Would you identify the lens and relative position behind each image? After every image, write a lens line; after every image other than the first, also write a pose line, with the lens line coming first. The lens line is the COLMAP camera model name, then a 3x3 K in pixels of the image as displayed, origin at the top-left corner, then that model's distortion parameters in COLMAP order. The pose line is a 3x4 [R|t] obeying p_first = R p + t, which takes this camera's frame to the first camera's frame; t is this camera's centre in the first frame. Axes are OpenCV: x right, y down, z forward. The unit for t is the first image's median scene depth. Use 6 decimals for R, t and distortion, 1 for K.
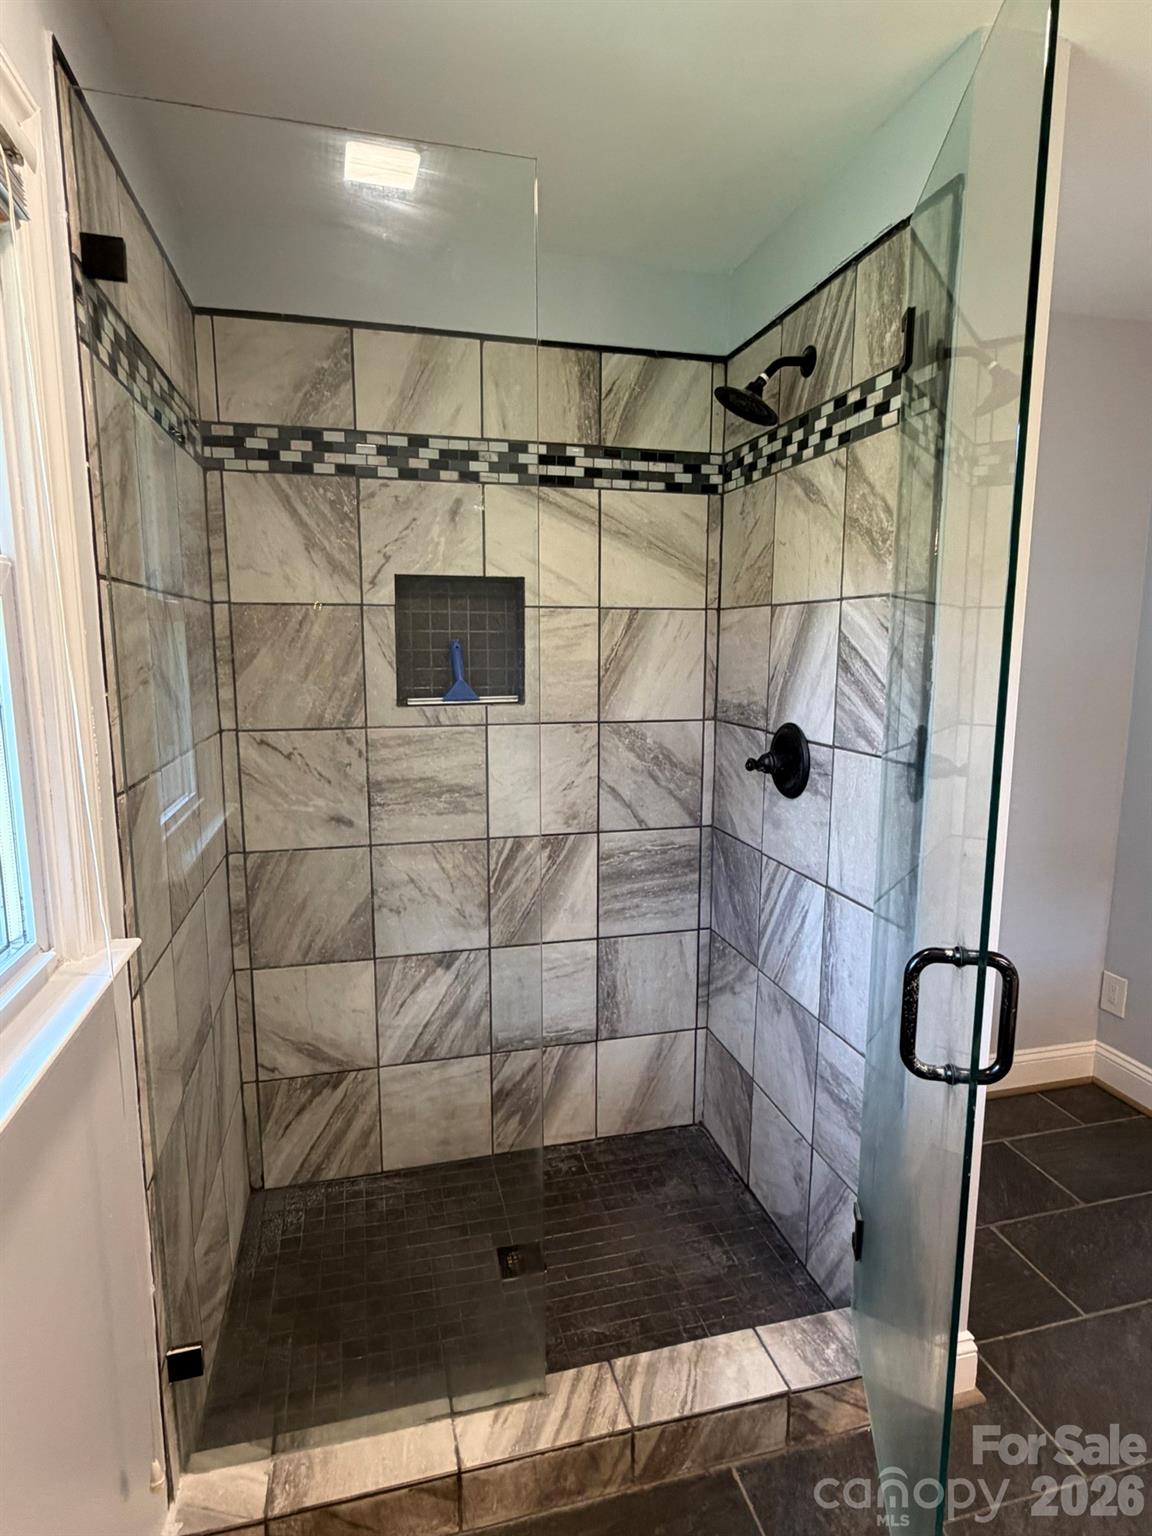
lens RADIAL K [[842.5, 0, 582.6], [0, 842.5, 772.4], [0, 0, 1]] dist [-0.002948, -0.000882]
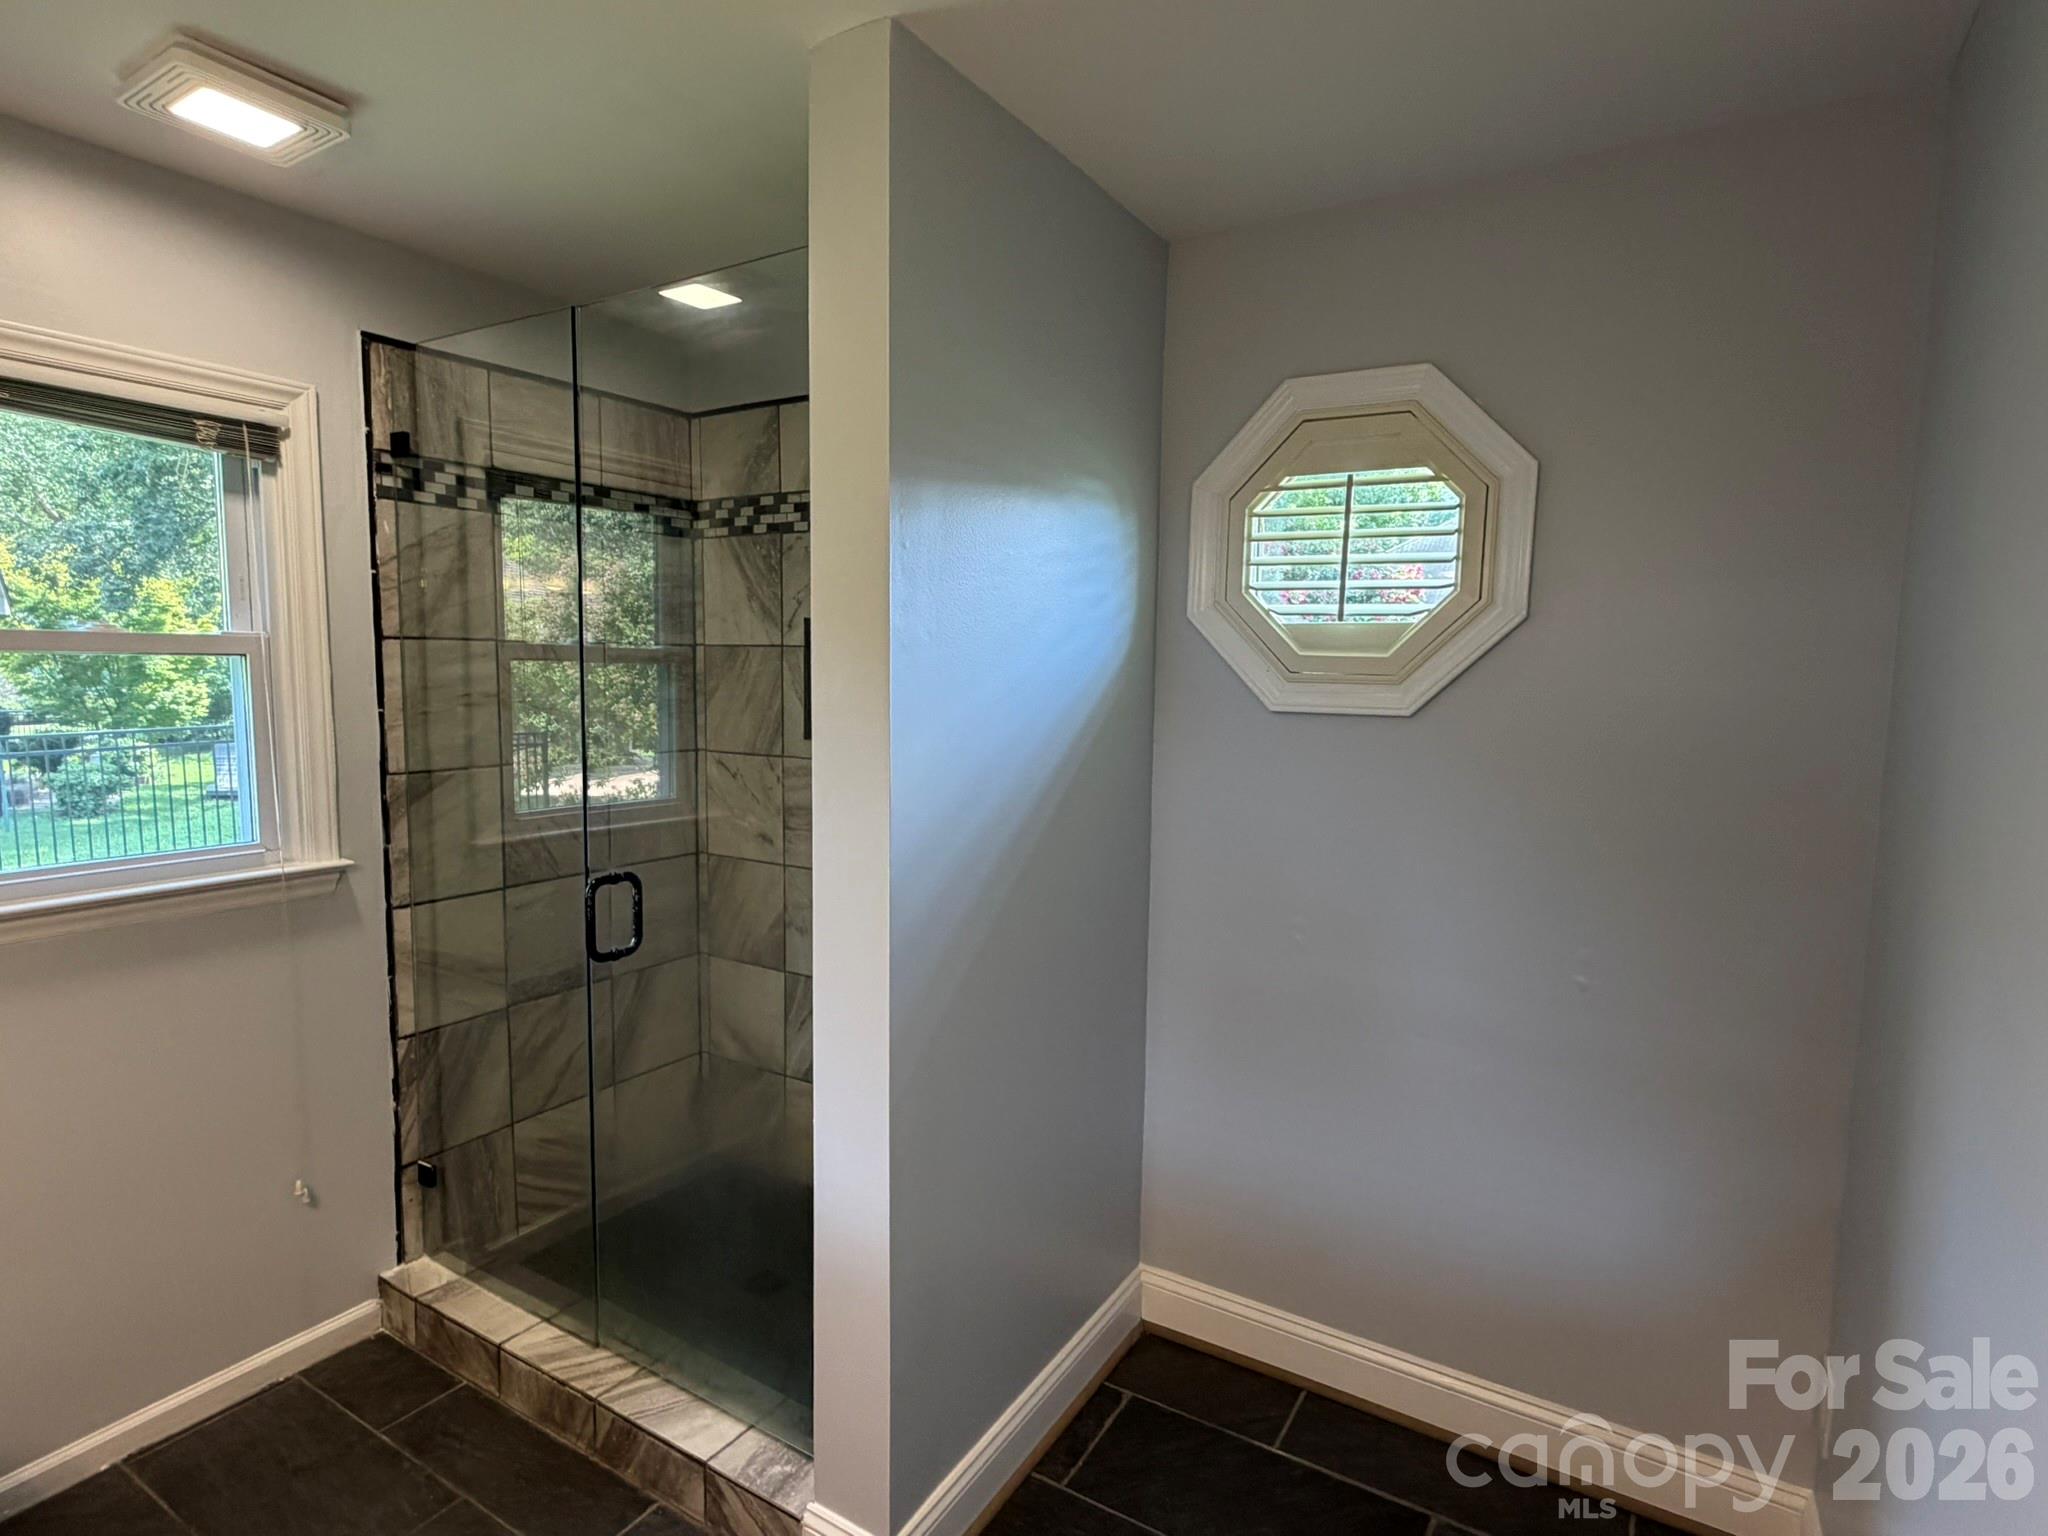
lens RADIAL K [[1102.7, 0, 1027.5], [0, 1102.7, 769.5], [0, 0, 1]] dist [-0.002332, 0.000558]
pose [[0.684910, 0.080371, -0.724182, 1.052781], [-0.121000, 0.992643, -0.004272, -0.071982], [0.718511, 0.090552, 0.689596, 0.252341]]
